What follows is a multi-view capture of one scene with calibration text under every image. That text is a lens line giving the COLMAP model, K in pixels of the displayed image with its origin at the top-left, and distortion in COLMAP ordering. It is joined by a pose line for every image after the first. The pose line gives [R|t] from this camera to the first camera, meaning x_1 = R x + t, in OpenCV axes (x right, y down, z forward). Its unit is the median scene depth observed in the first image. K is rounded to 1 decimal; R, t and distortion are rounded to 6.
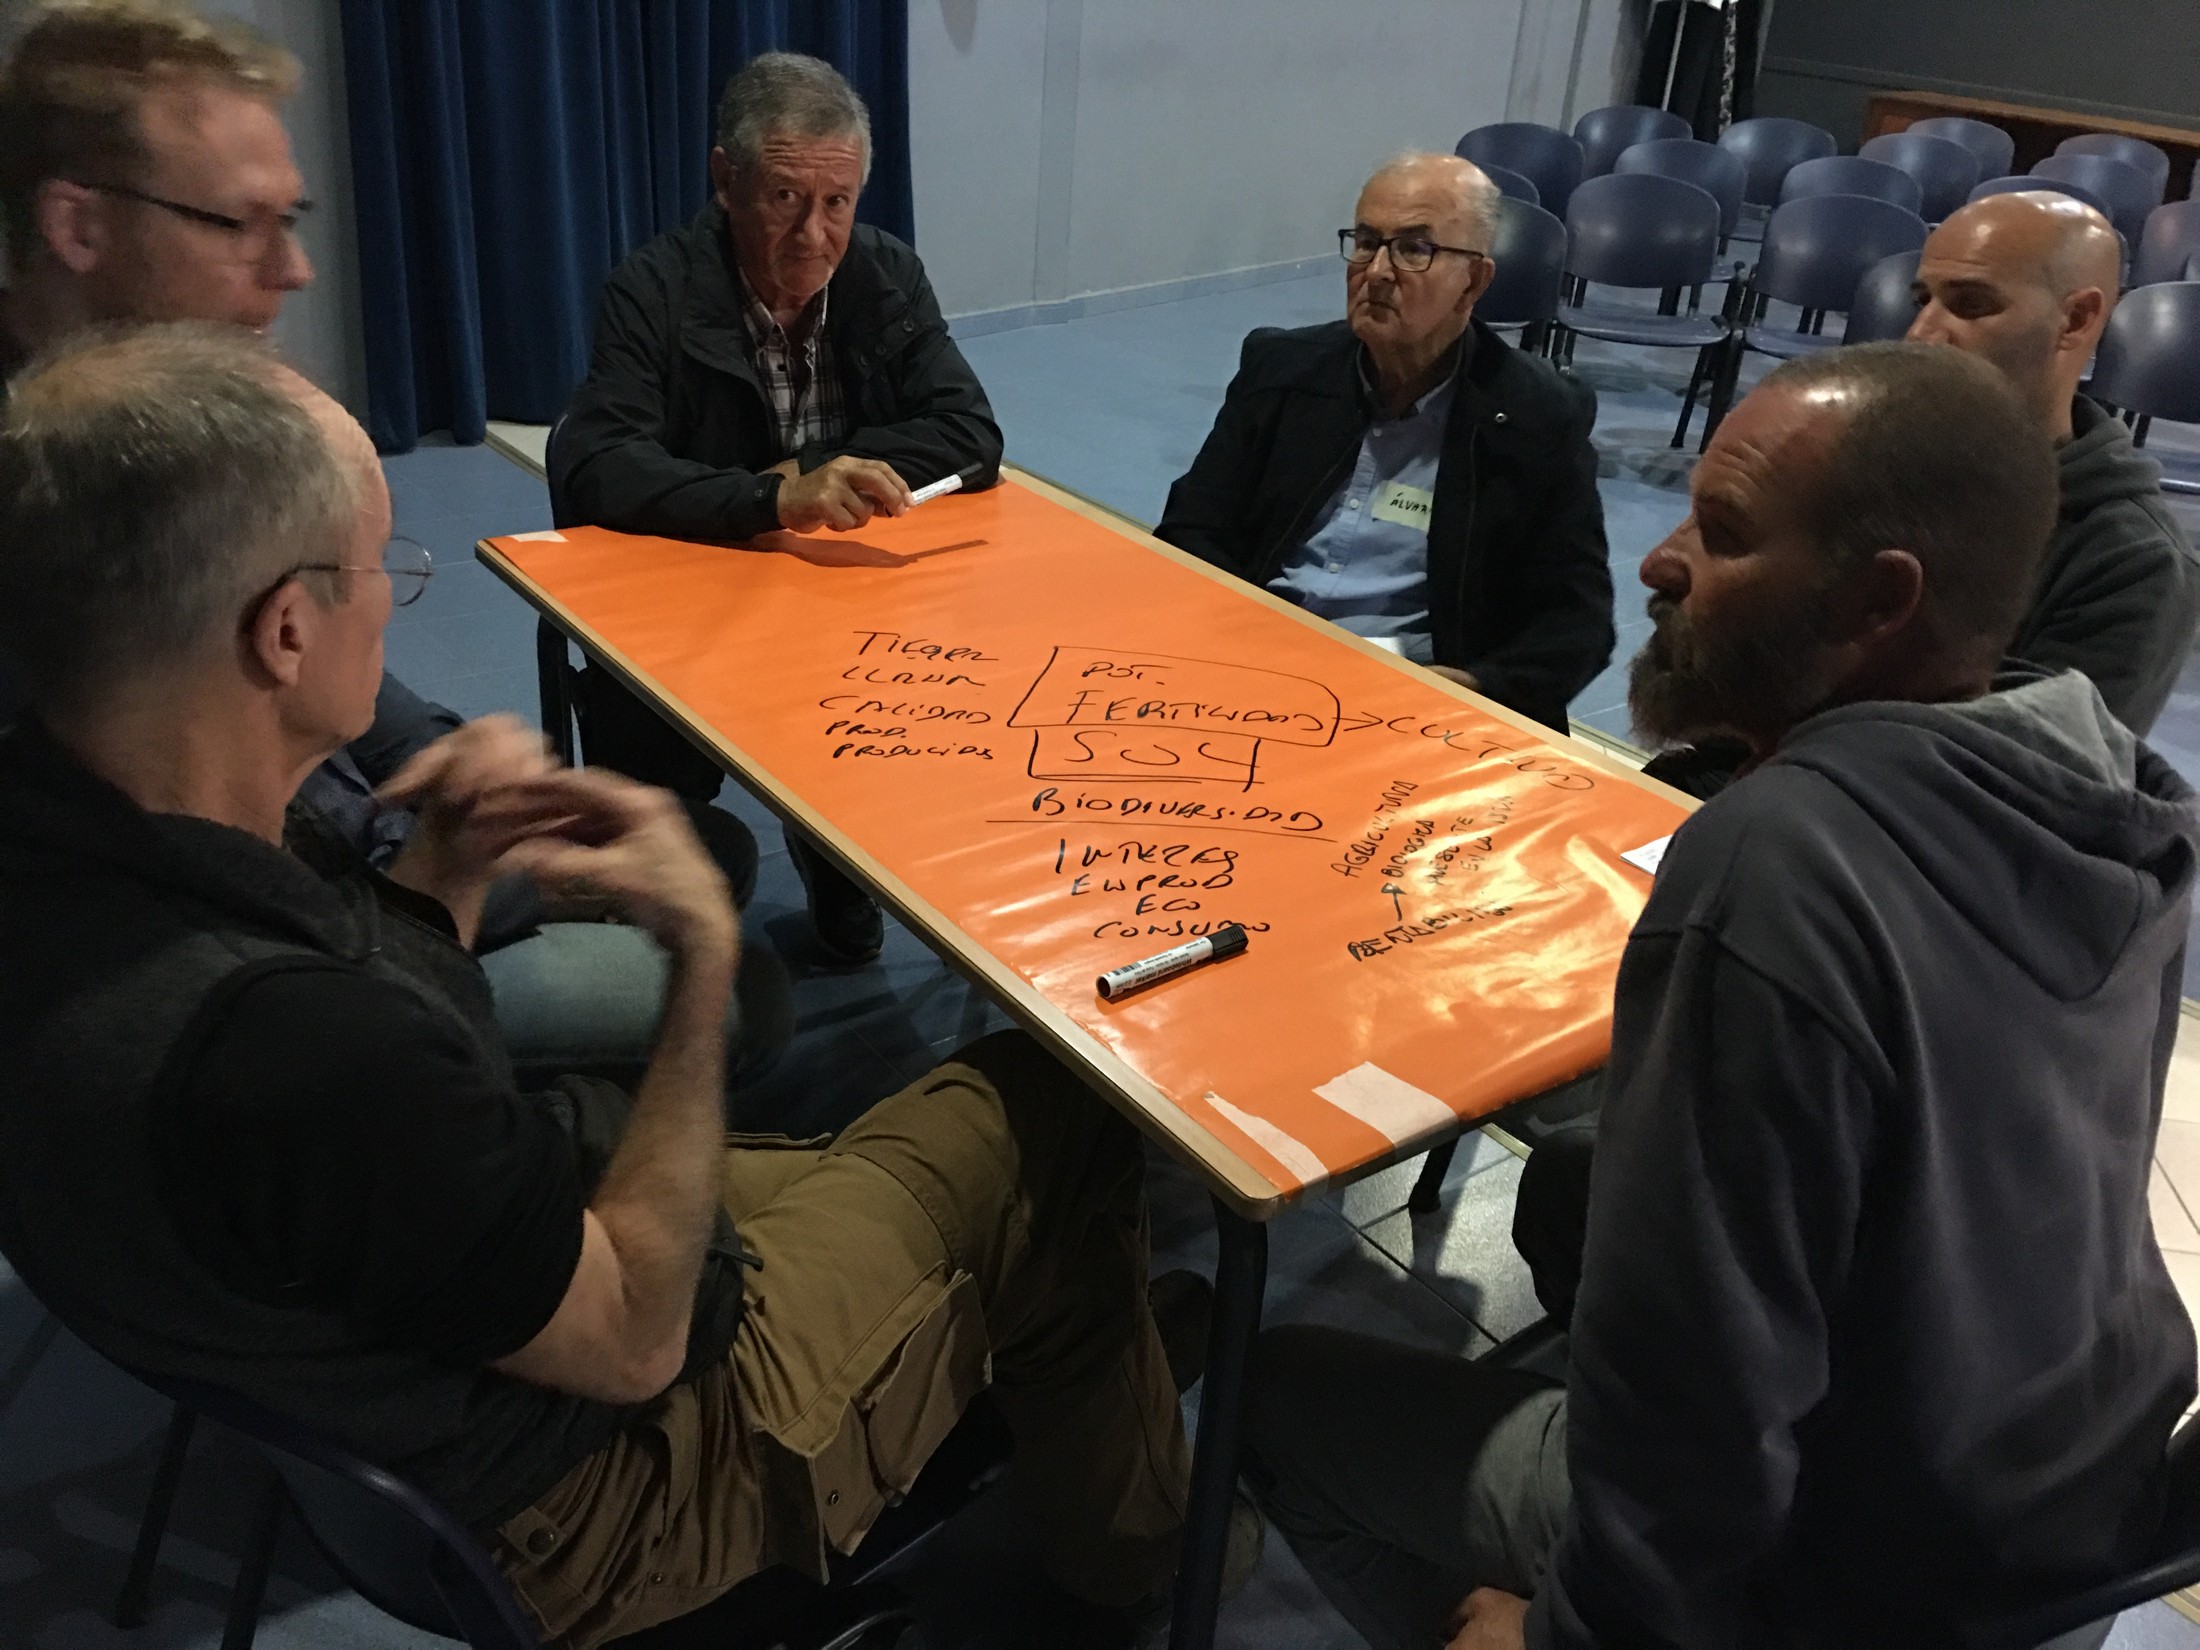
lens RADIAL K [[1867.8, 0, 1081.9], [0, 1867.8, 847.3], [0, 0, 1]] dist [0.091252, -0.142234]
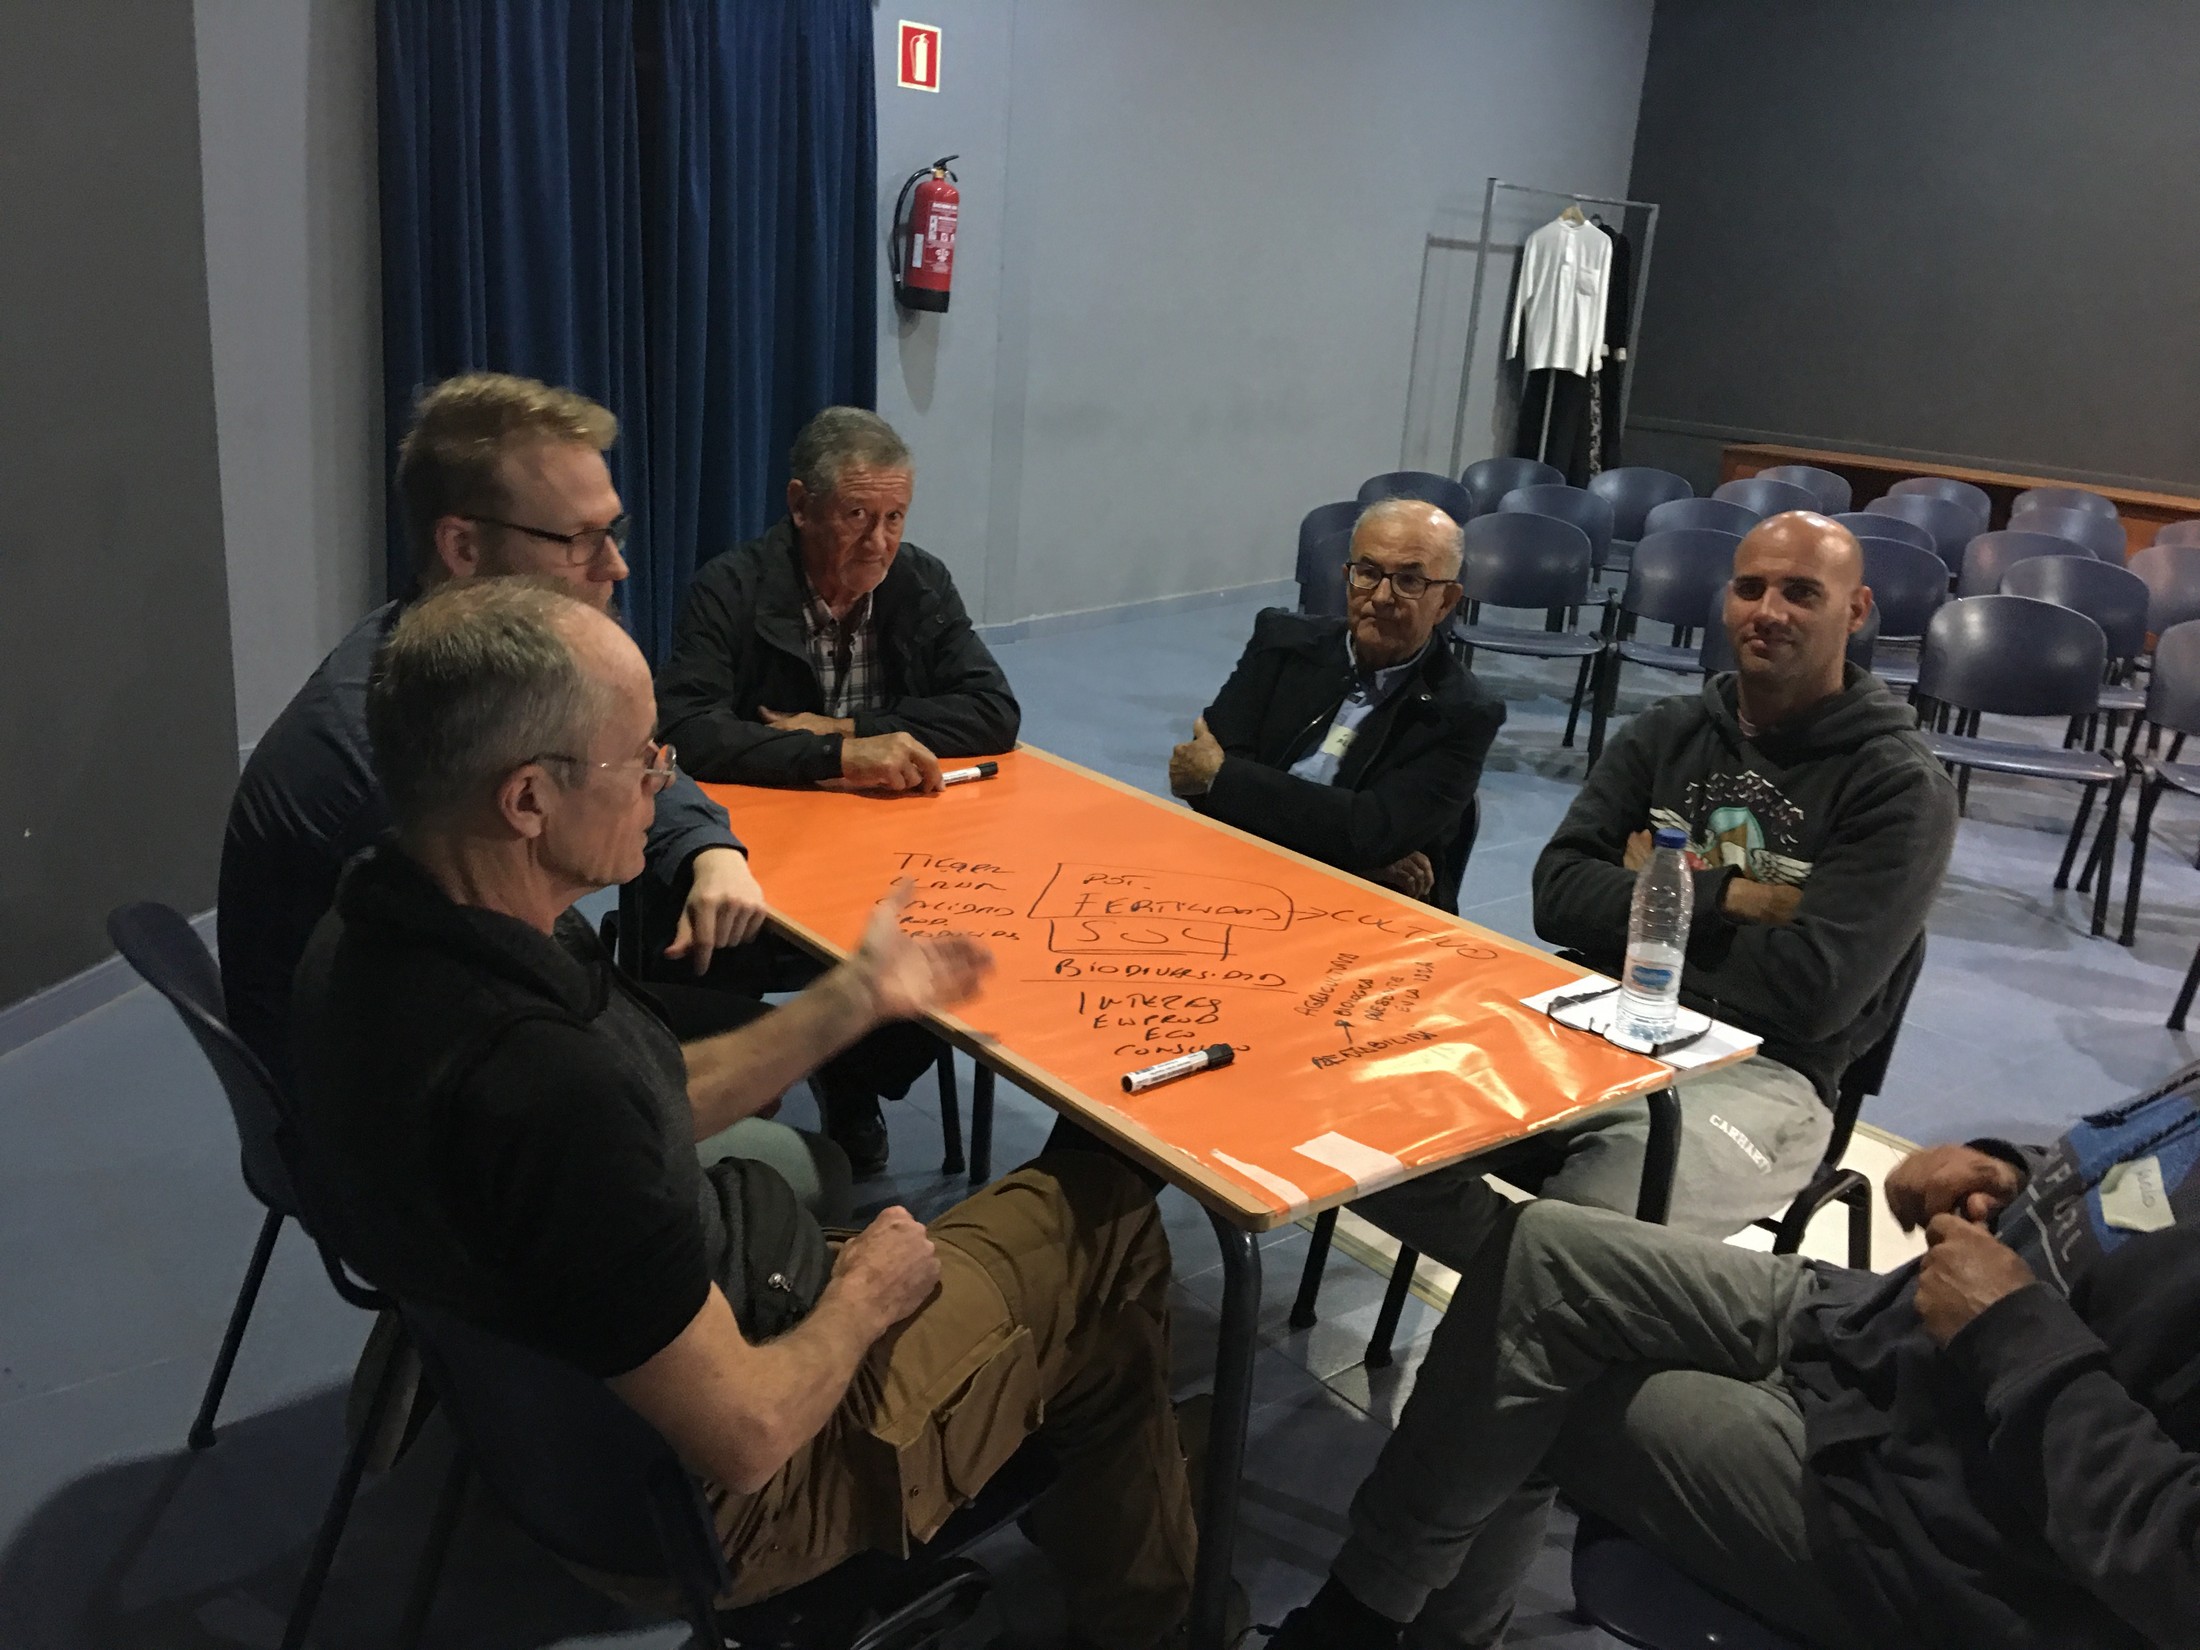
lens RADIAL K [[1867.8, 0, 1105.4], [0, 1867.8, 826.5], [0, 0, 1]] dist [0.091252, -0.142234]
pose [[0.998609, -0.011086, 0.051541, -0.049119], [0.020190, 0.983525, -0.179641, 0.094535], [-0.048701, 0.180432, 0.982381, -0.221291]]
